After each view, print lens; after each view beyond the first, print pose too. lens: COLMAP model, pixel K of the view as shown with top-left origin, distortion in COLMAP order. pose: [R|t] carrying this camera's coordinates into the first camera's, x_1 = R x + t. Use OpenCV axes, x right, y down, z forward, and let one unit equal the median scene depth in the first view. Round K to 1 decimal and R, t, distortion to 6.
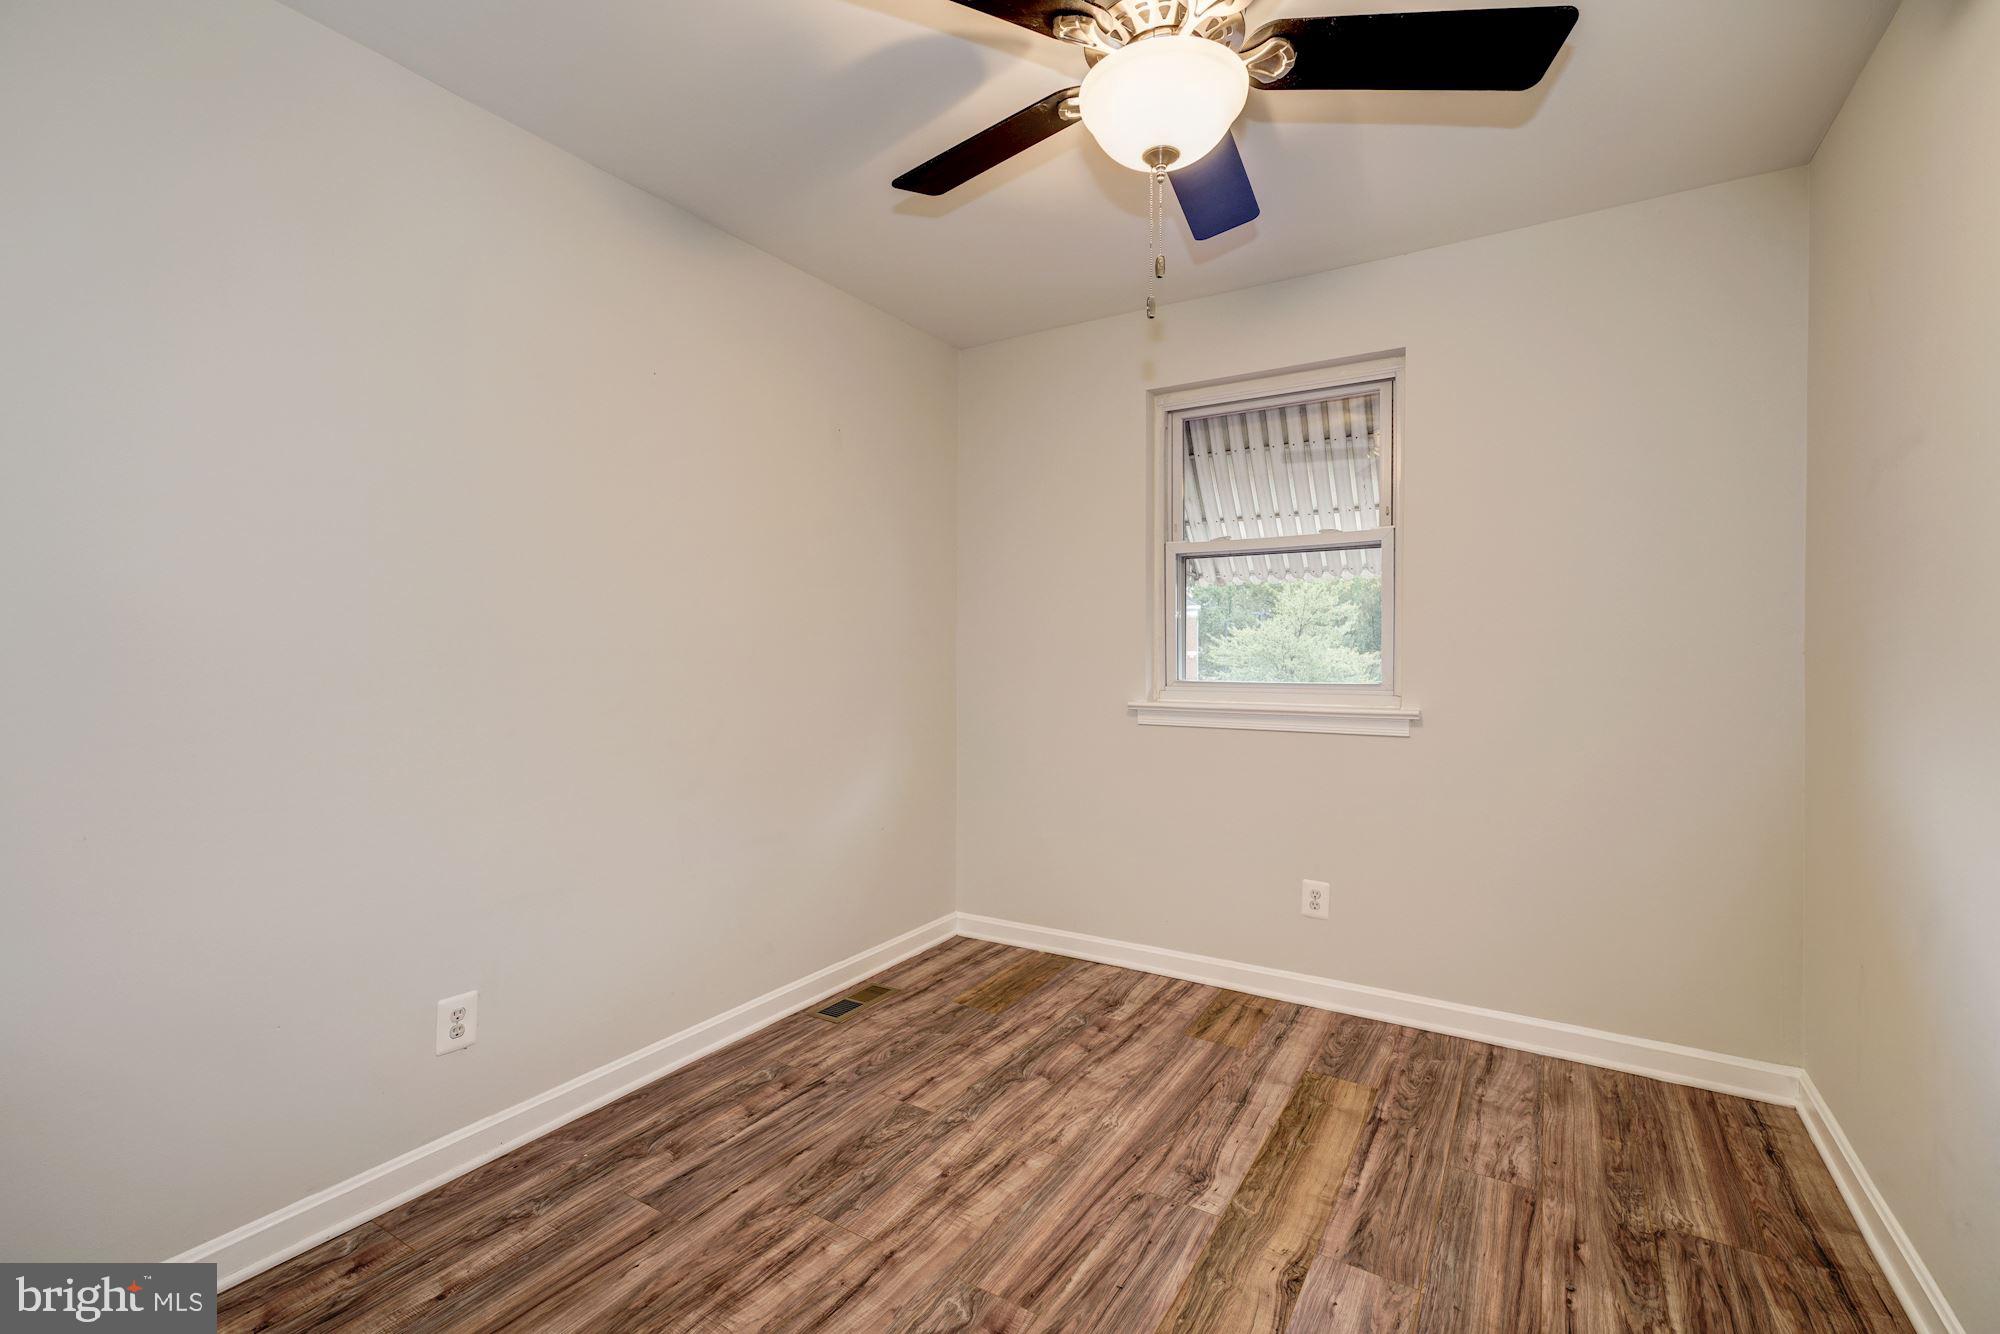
lens RADIAL K [[887.6, 0, 991.7], [0, 887.6, 661.4], [0, 0, 1]] dist [0.007712, 0.001931]
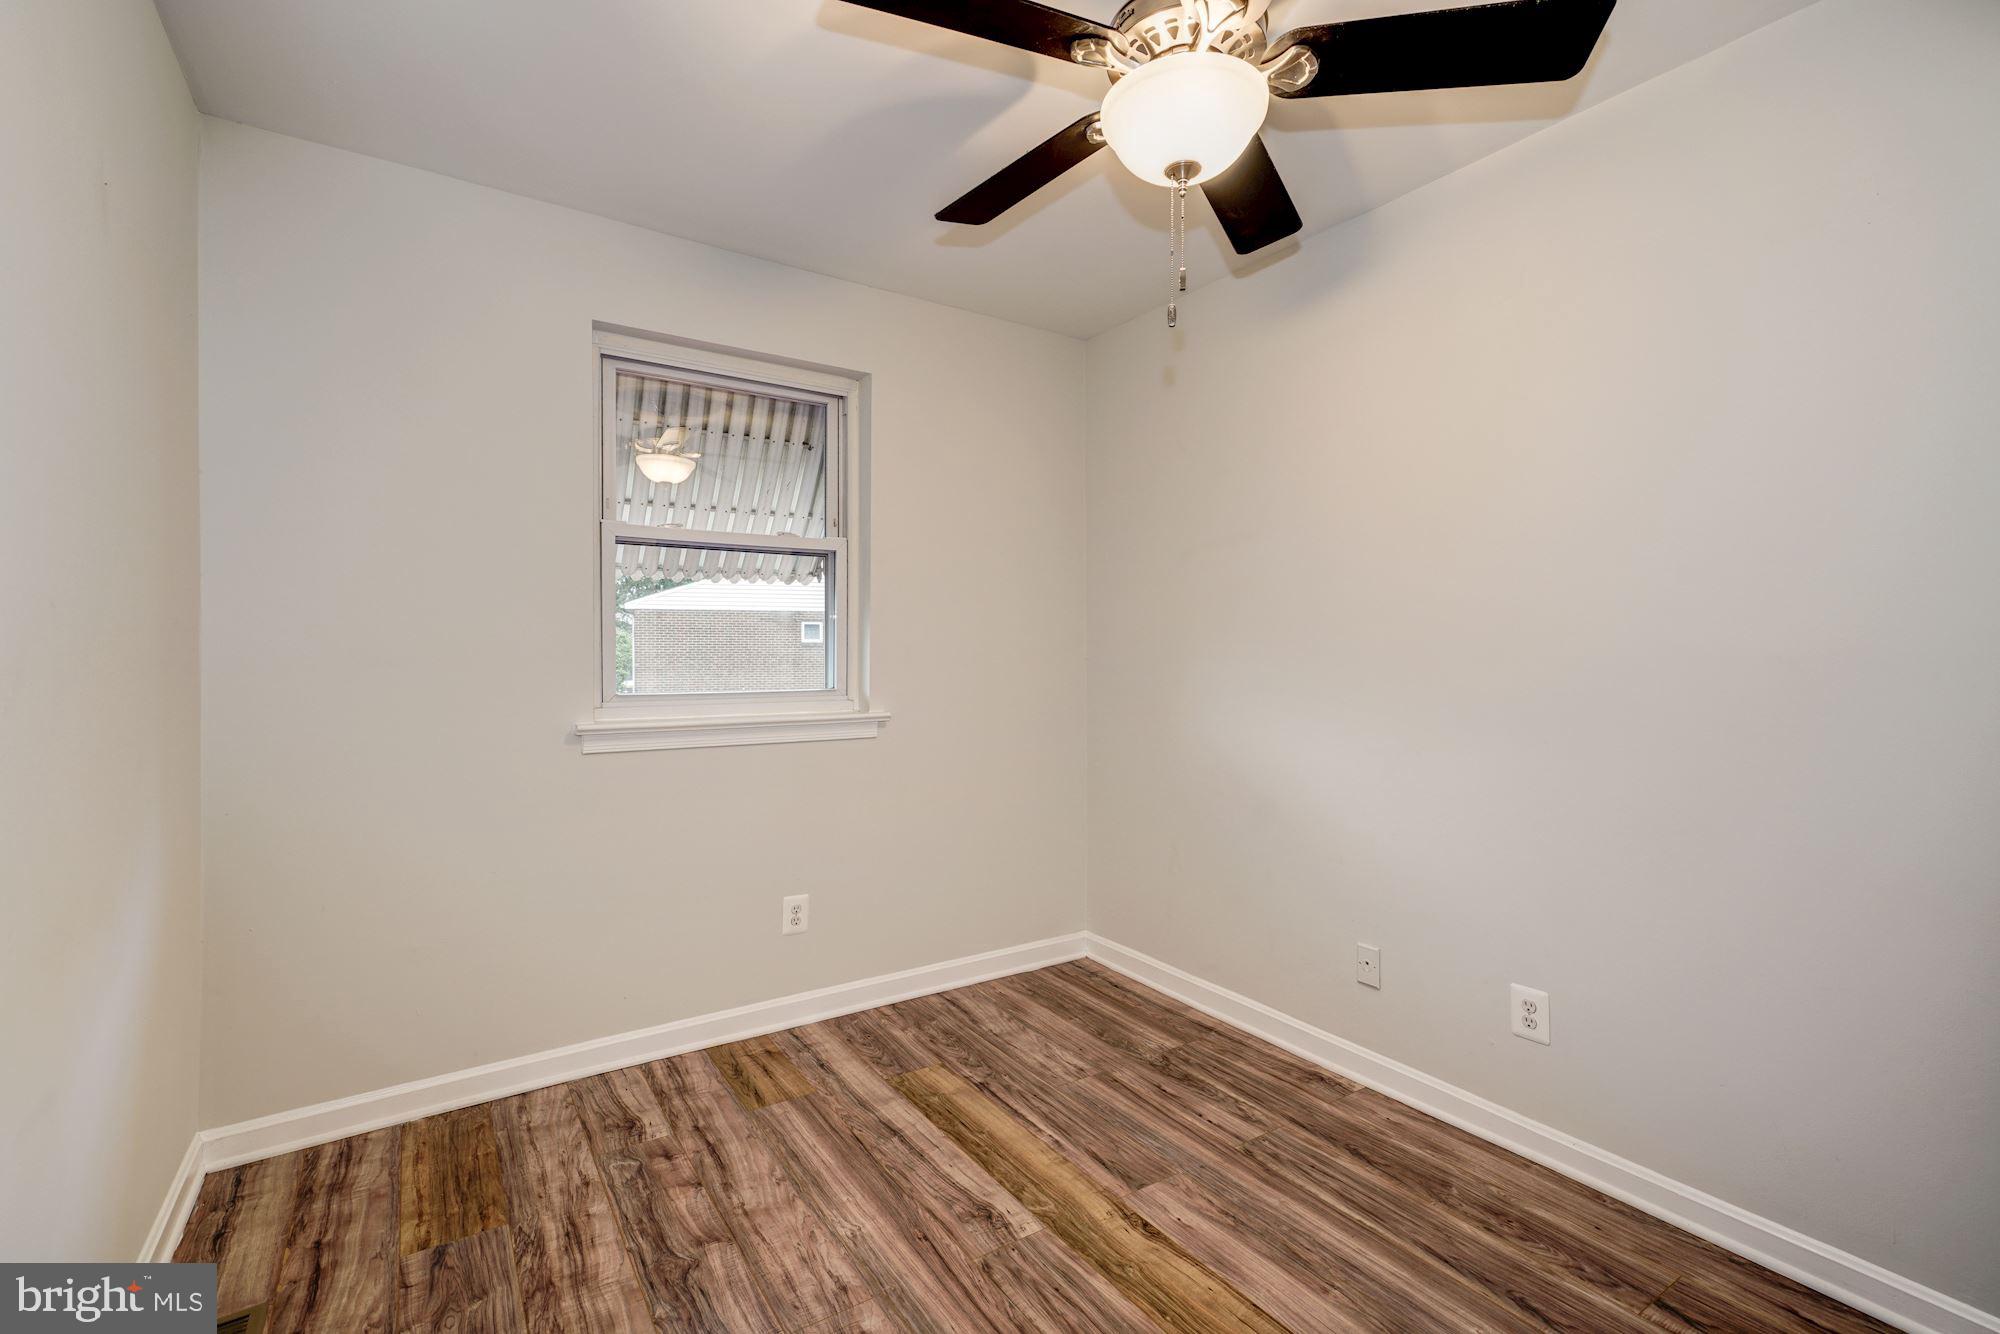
lens RADIAL K [[887.6, 0, 994.1], [0, 887.6, 658.3], [0, 0, 1]] dist [0.007712, 0.001931]
pose [[0.416432, -0.004644, 0.909155, -0.509242], [0.009396, 0.999956, 0.000805, -0.011555], [-0.909118, 0.008207, 0.416457, 0.480024]]
